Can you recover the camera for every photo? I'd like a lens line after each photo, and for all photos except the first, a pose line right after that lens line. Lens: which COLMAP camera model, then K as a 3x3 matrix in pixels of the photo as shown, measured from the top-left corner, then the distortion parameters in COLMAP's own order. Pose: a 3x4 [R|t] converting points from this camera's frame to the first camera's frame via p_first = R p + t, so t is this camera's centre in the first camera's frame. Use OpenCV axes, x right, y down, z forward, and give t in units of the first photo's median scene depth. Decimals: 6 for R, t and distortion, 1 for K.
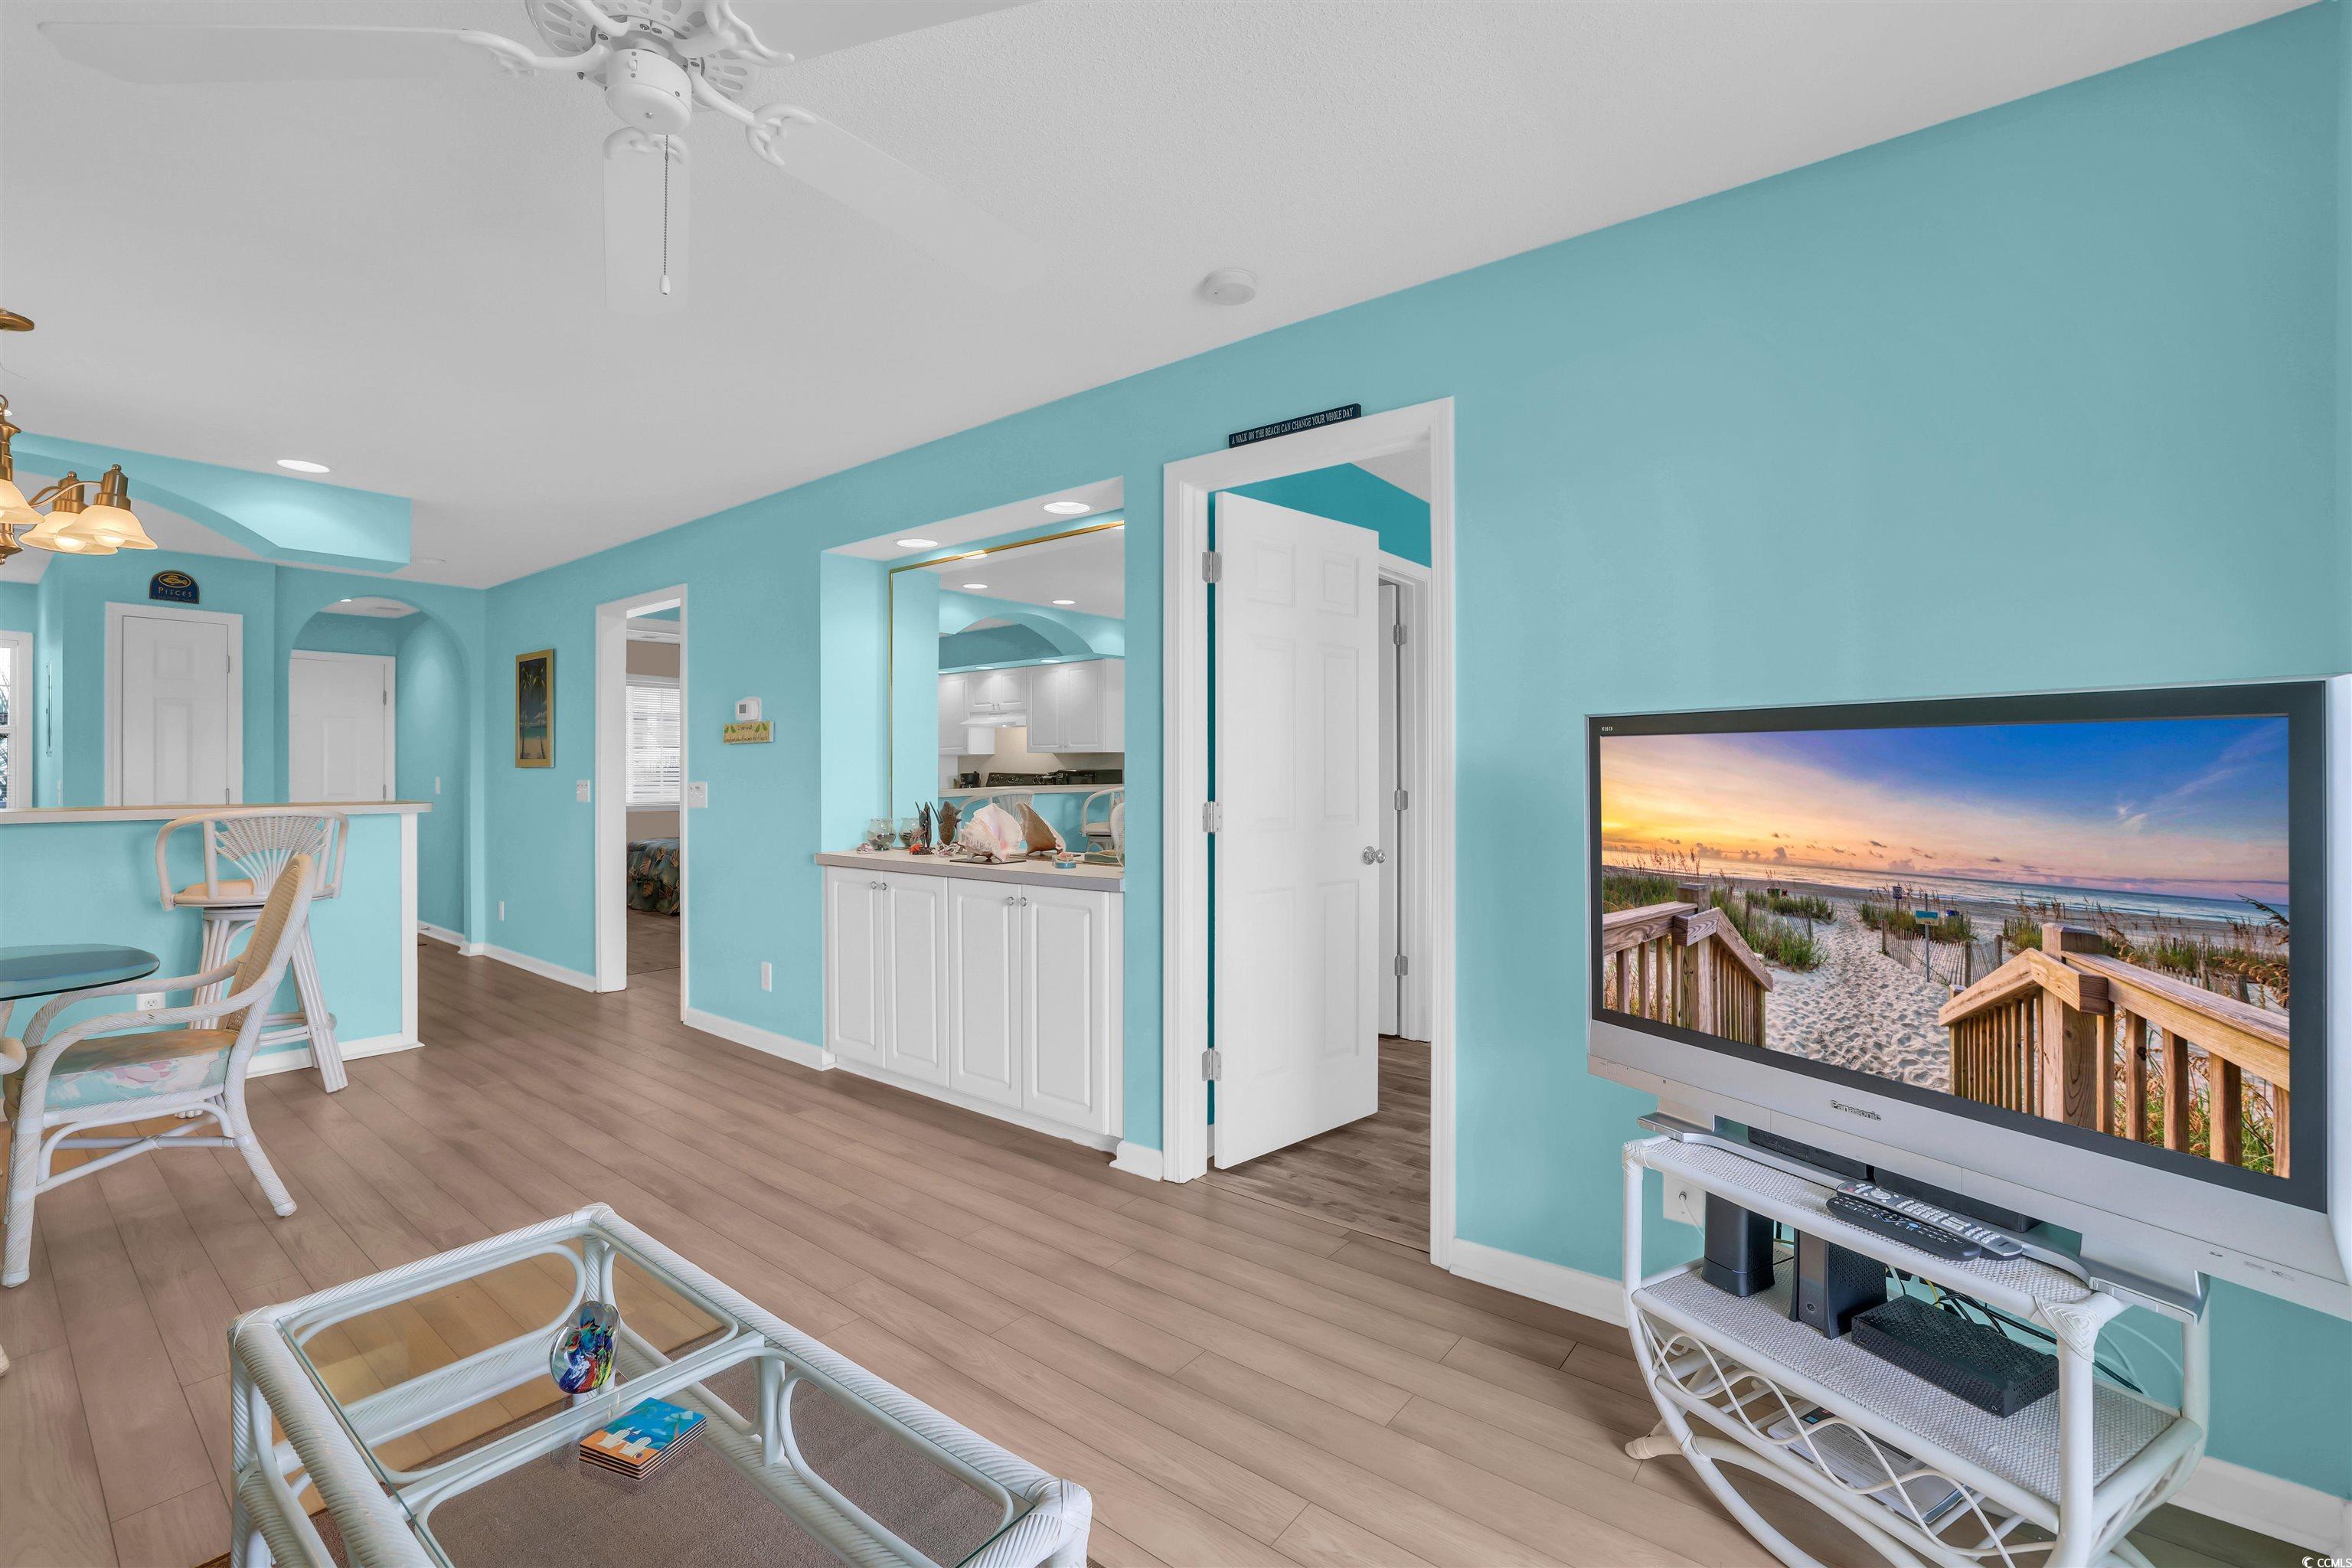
lens RADIAL K [[1009.1, 0, 1176.4], [0, 1009.1, 774.5], [0, 0, 1]] dist [-0.035096, 0.009641]
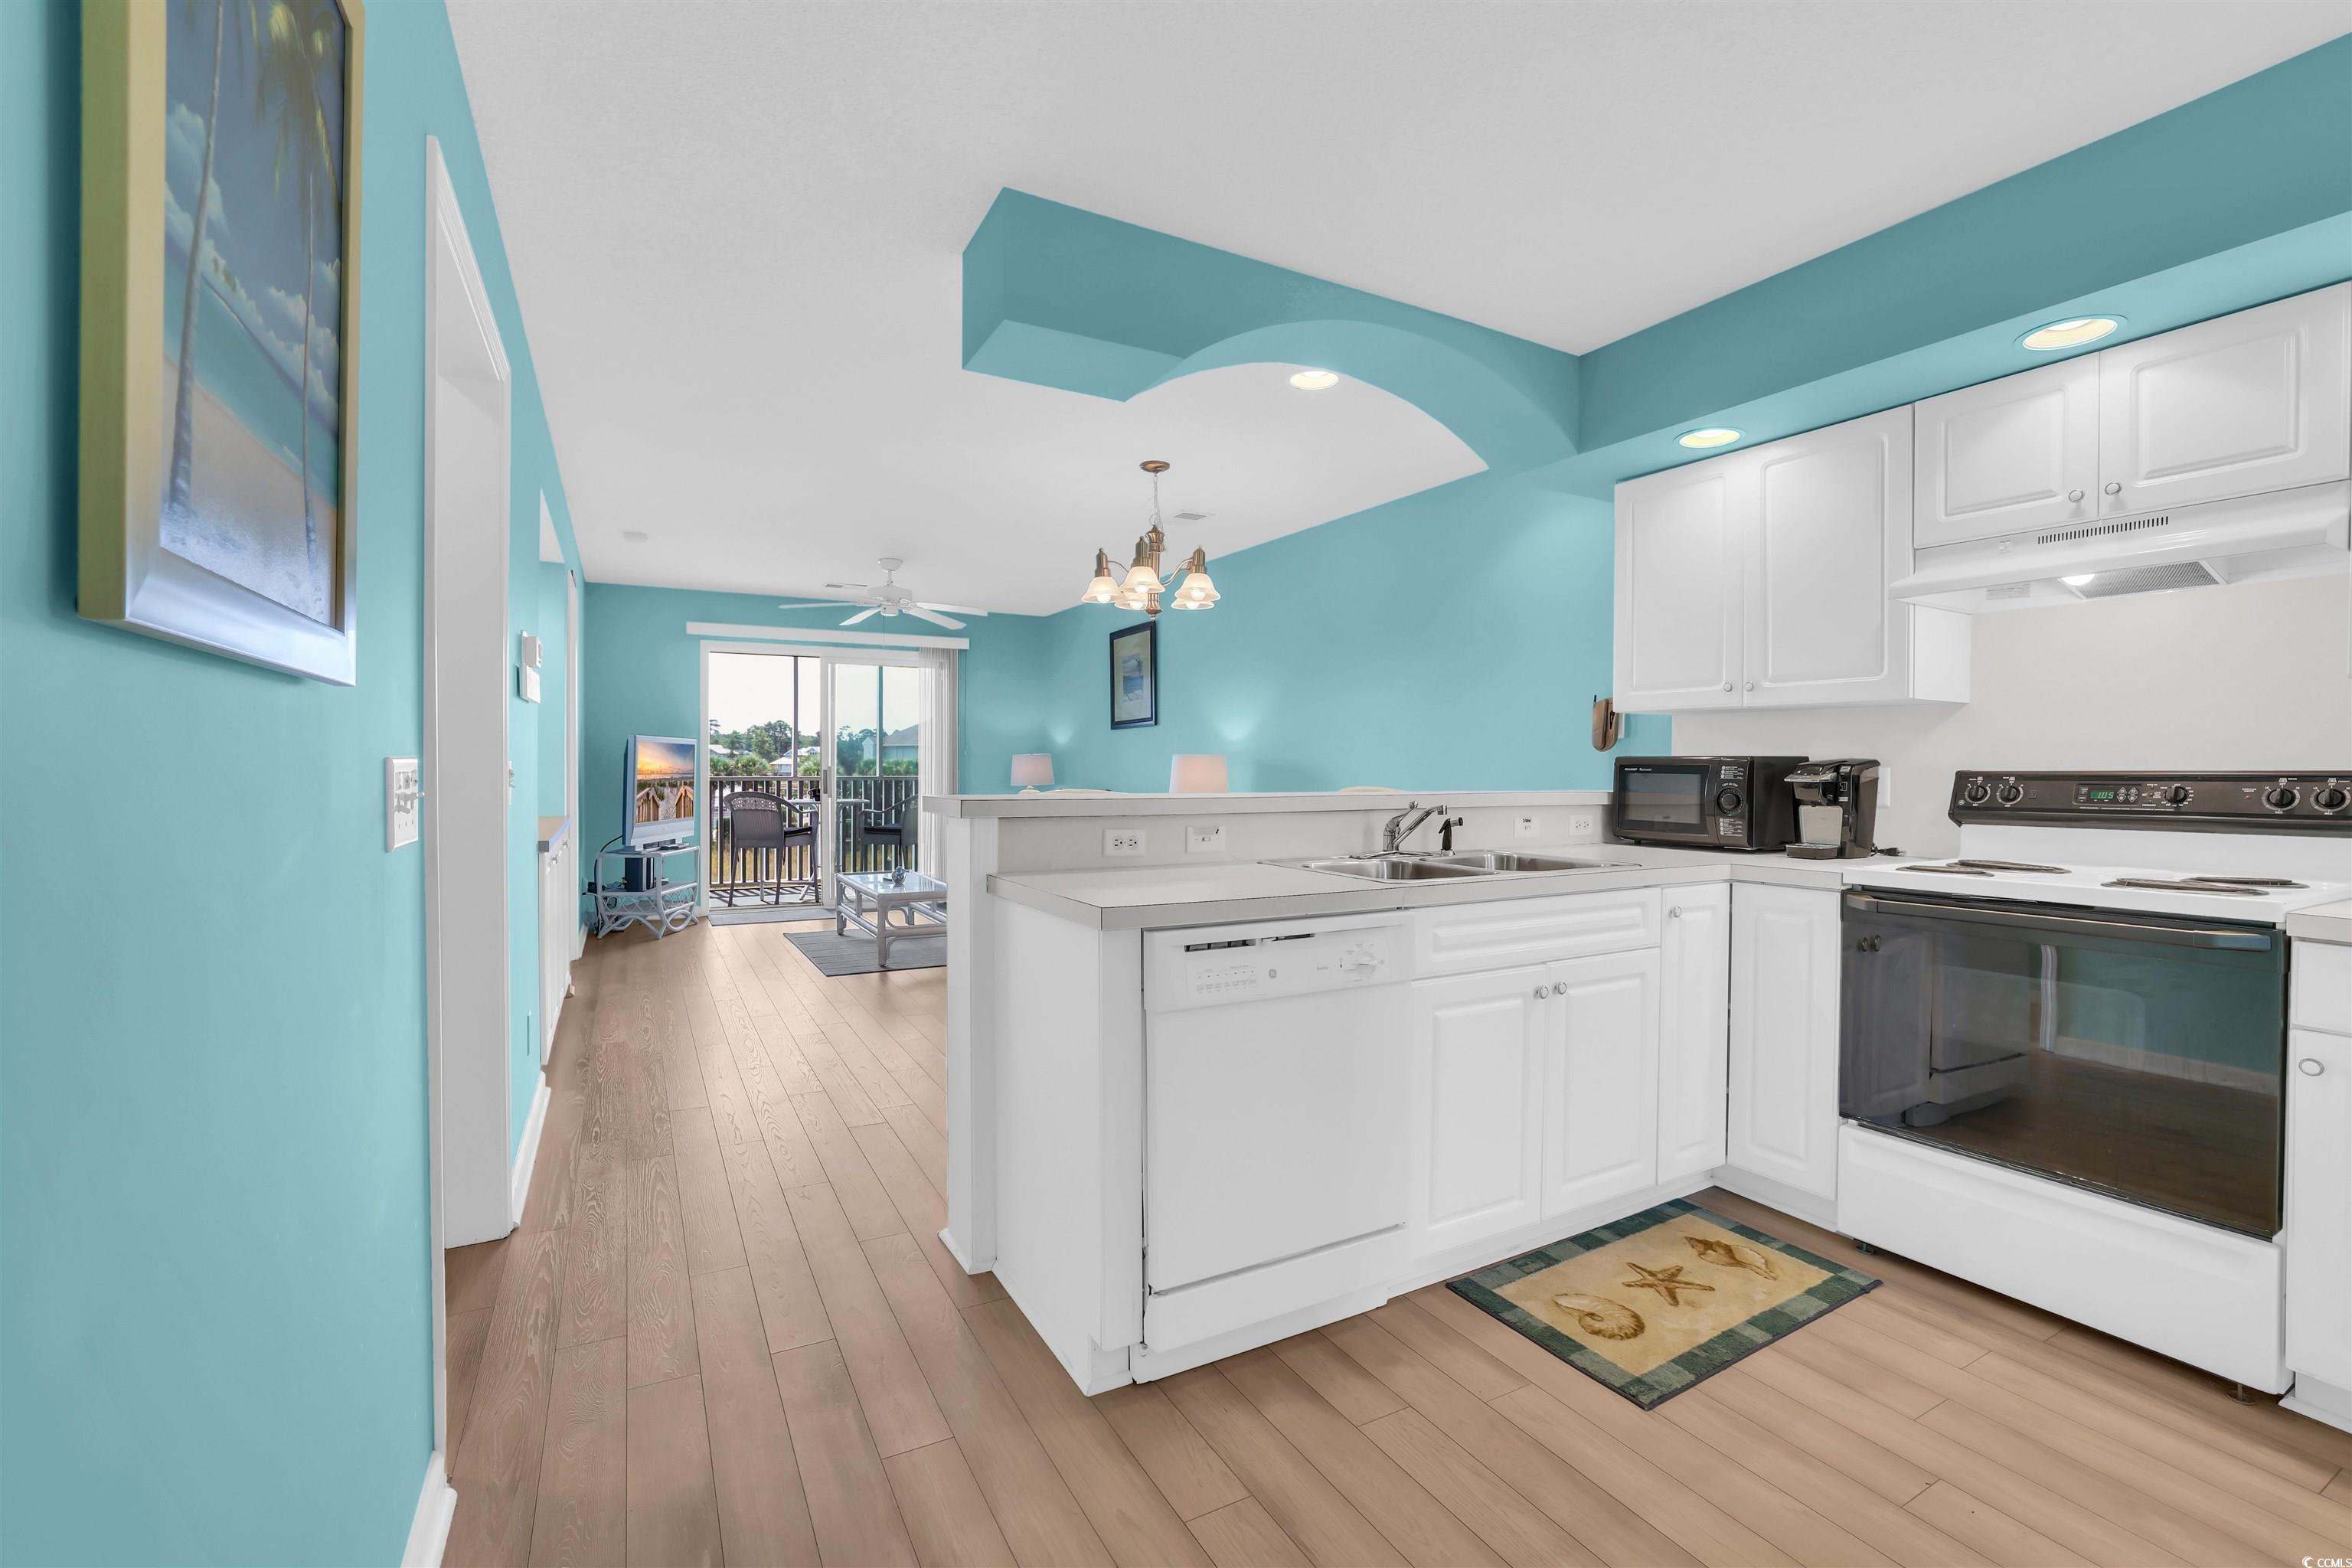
lens RADIAL K [[1009.1, 0, 1190.1], [0, 1009.1, 781.7], [0, 0, 1]] dist [-0.035096, 0.009641]
pose [[-0.927662, -0.011634, 0.373239, -1.596662], [-0.004685, 0.999798, 0.019520, 0.012444], [-0.373391, 0.016360, -0.927530, 2.140817]]
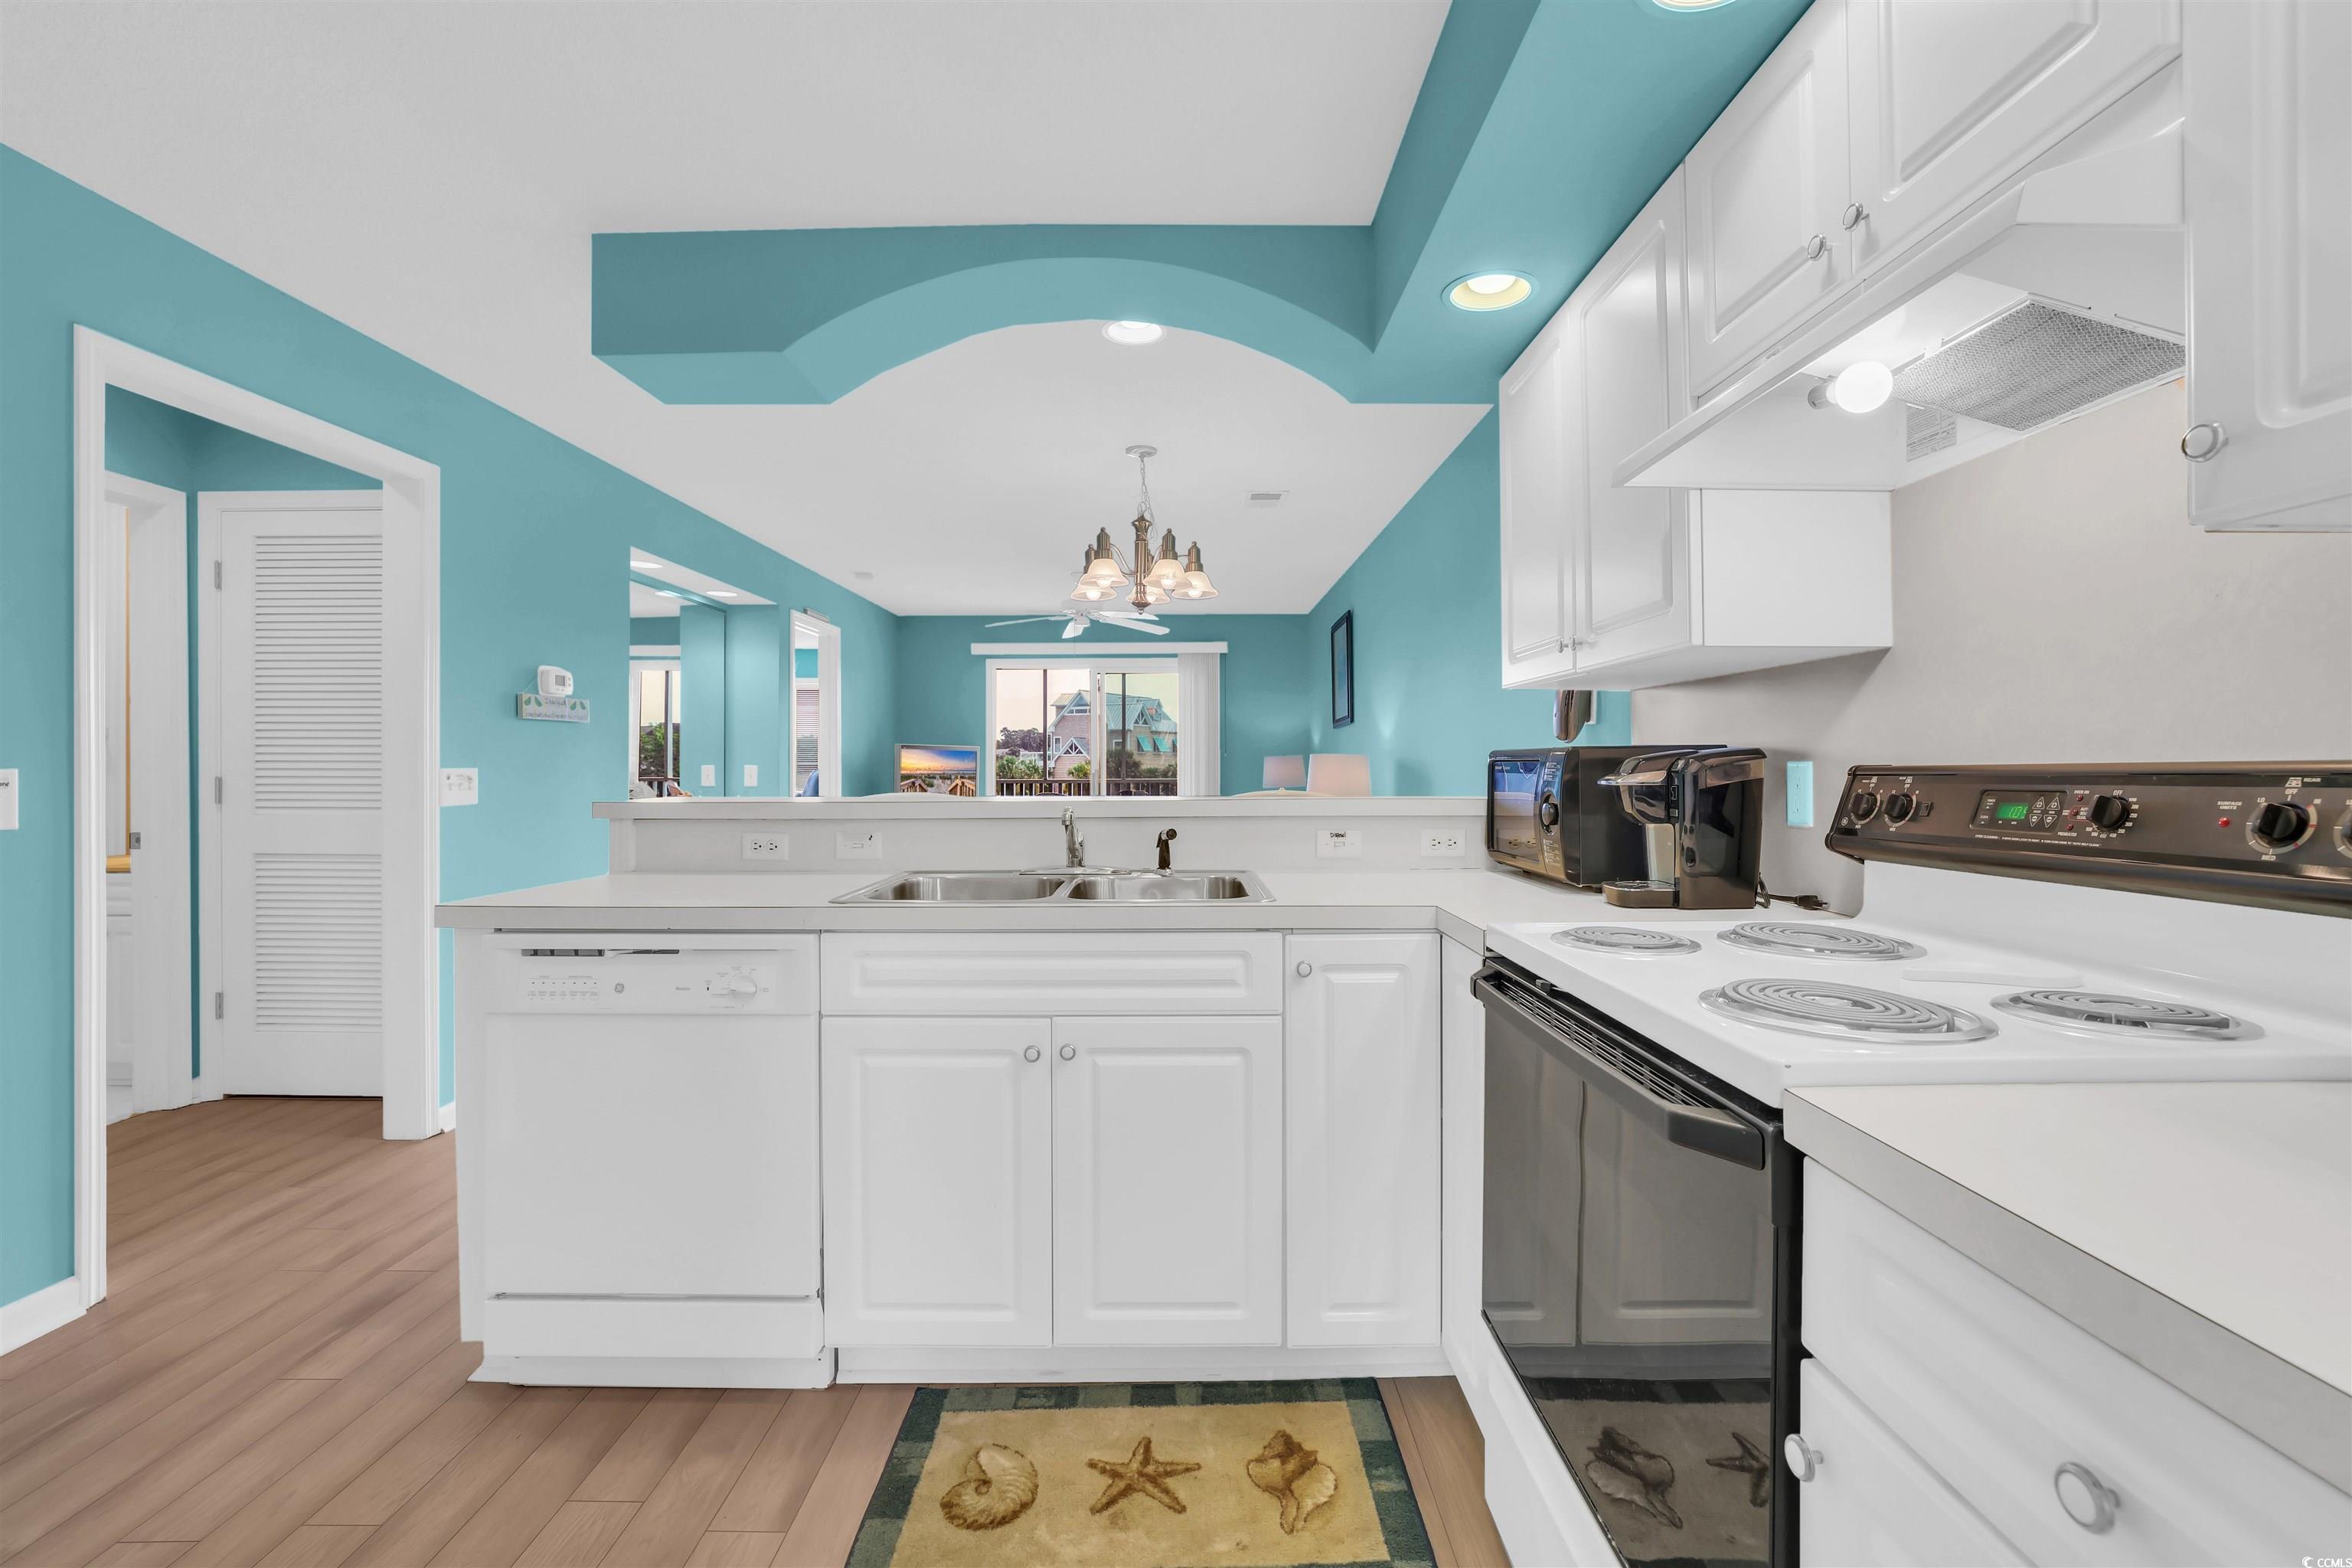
lens RADIAL K [[1009.1, 0, 1185.1], [0, 1009.1, 762.8], [0, 0, 1]] dist [-0.035096, 0.009641]
pose [[-0.631731, 0.004306, 0.775176, -2.086902], [0.004788, 0.999987, -0.001653, 0.014219], [-0.775173, 0.002667, -0.631744, 1.642544]]
